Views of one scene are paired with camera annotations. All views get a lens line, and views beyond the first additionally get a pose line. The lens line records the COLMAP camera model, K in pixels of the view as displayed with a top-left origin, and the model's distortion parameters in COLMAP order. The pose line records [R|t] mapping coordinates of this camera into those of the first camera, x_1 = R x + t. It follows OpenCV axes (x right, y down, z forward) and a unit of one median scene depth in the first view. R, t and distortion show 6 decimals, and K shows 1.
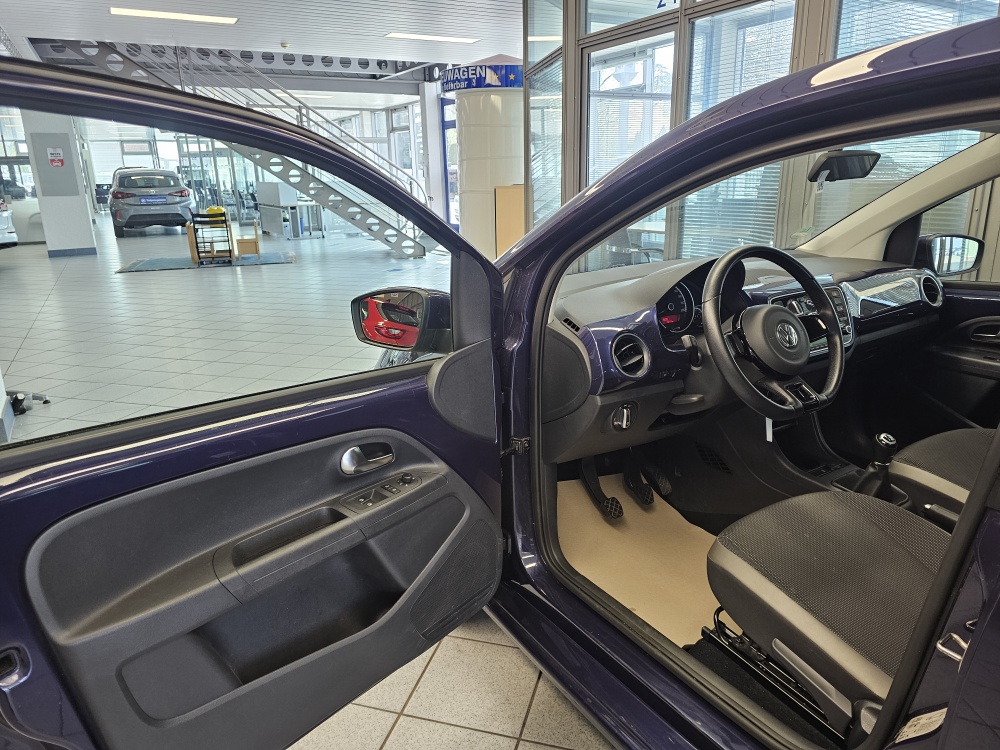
lens RADIAL K [[681.3, 0, 497.0], [0, 681.3, 377.8], [0, 0, 1]] dist [0.049449, -0.059214]
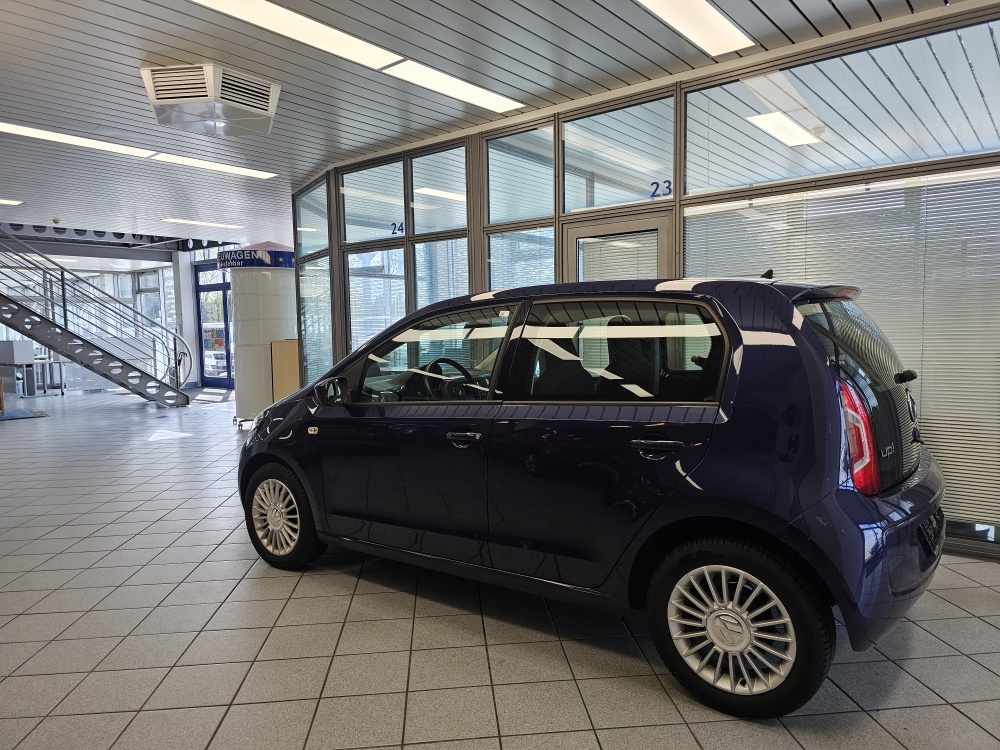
lens RADIAL K [[708.5, 0, 505.8], [0, 708.5, 365.9], [0, 0, 1]] dist [0.021491, -0.005597]
pose [[0.929878, -0.021869, 0.367217, -0.048818], [0.108768, 0.969944, -0.217663, 0.056174], [-0.351420, 0.242342, 0.904309, -0.187492]]
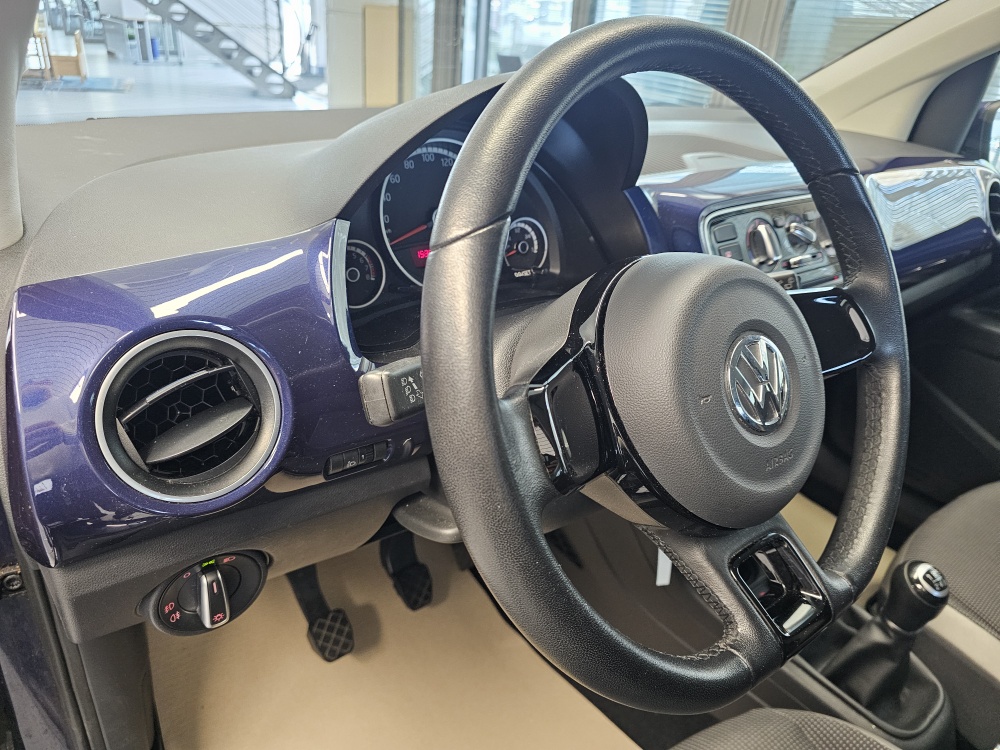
lens RADIAL K [[681.3, 0, 487.1], [0, 681.3, 383.0], [0, 0, 1]] dist [0.049449, -0.059214]
pose [[0.992101, 0.041479, 0.118382, 0.036582], [-0.063689, 0.979618, 0.190507, -0.013647], [-0.108067, -0.196542, 0.974522, 0.096361]]
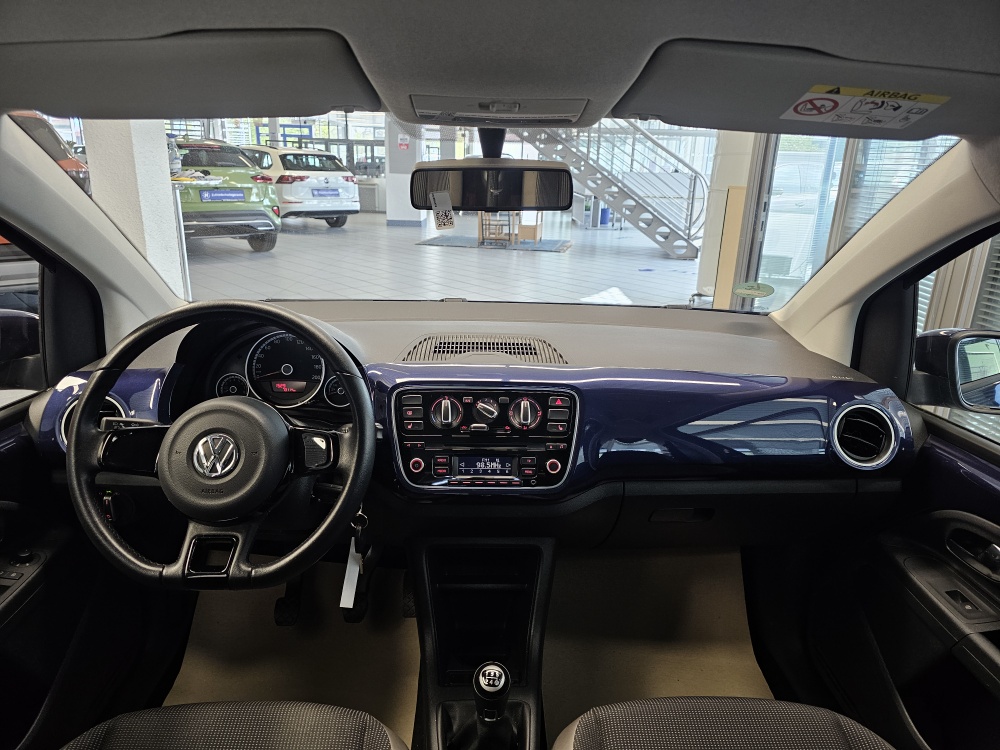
lens RADIAL K [[681.3, 0, 492.2], [0, 681.3, 372.1], [0, 0, 1]] dist [0.049449, -0.059214]
pose [[0.857882, 0.191946, -0.476650, 0.116838], [-0.189453, 0.980413, 0.053831, -0.027430], [0.477646, 0.044122, 0.877444, 0.074451]]
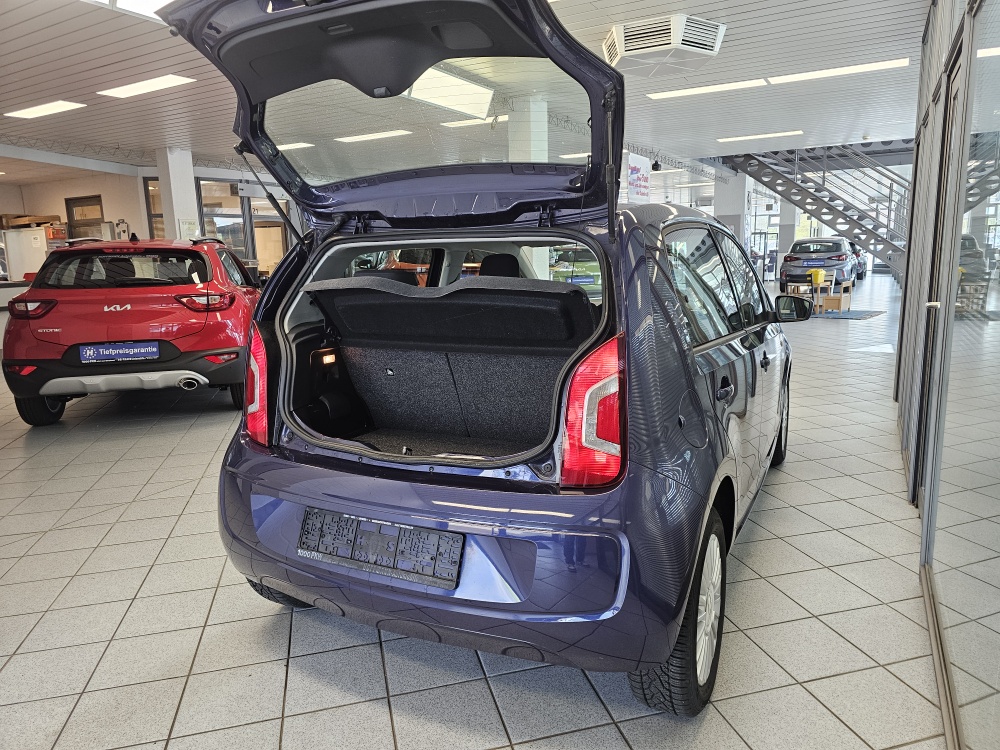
lens RADIAL K [[681.3, 0, 498.0], [0, 681.3, 378.8], [0, 0, 1]] dist [0.049449, -0.059214]
pose [[0.512505, 0.157710, -0.844077, 0.339965], [-0.227153, 0.972871, 0.043852, 0.012814], [0.828094, 0.169261, 0.534425, -0.076600]]
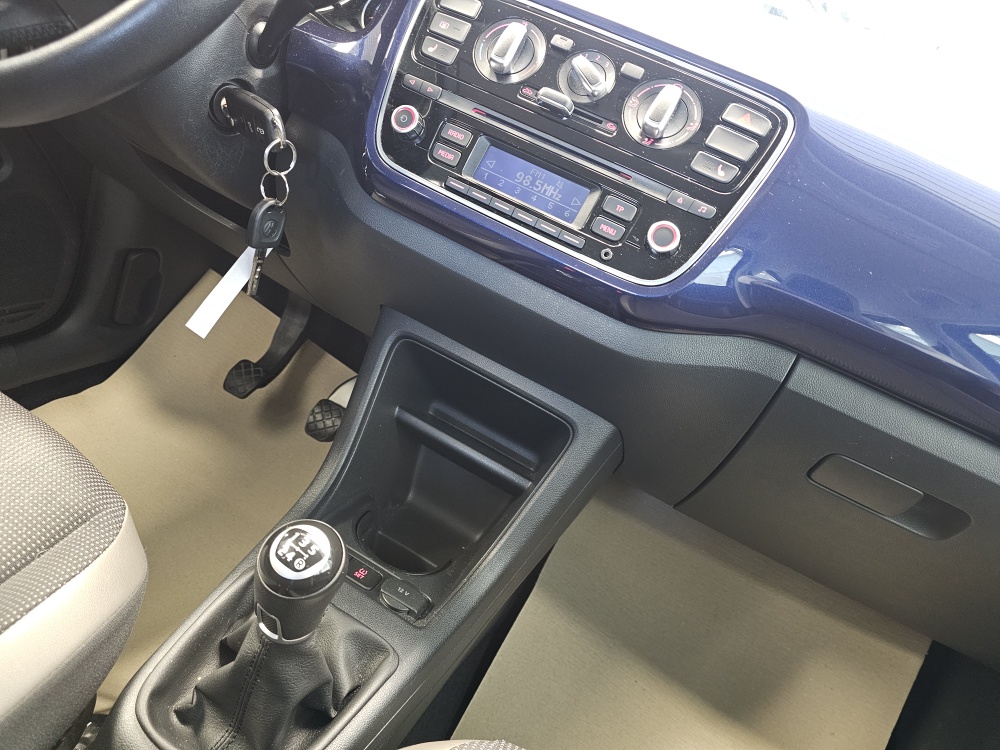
lens RADIAL K [[681.3, 0, 492.5], [0, 681.3, 378.1], [0, 0, 1]] dist [0.049449, -0.059214]
pose [[0.521332, 0.550092, -0.652389, 0.108057], [-0.573616, 0.791918, 0.209358, -0.006795], [0.631805, 0.265076, 0.728394, 0.127978]]
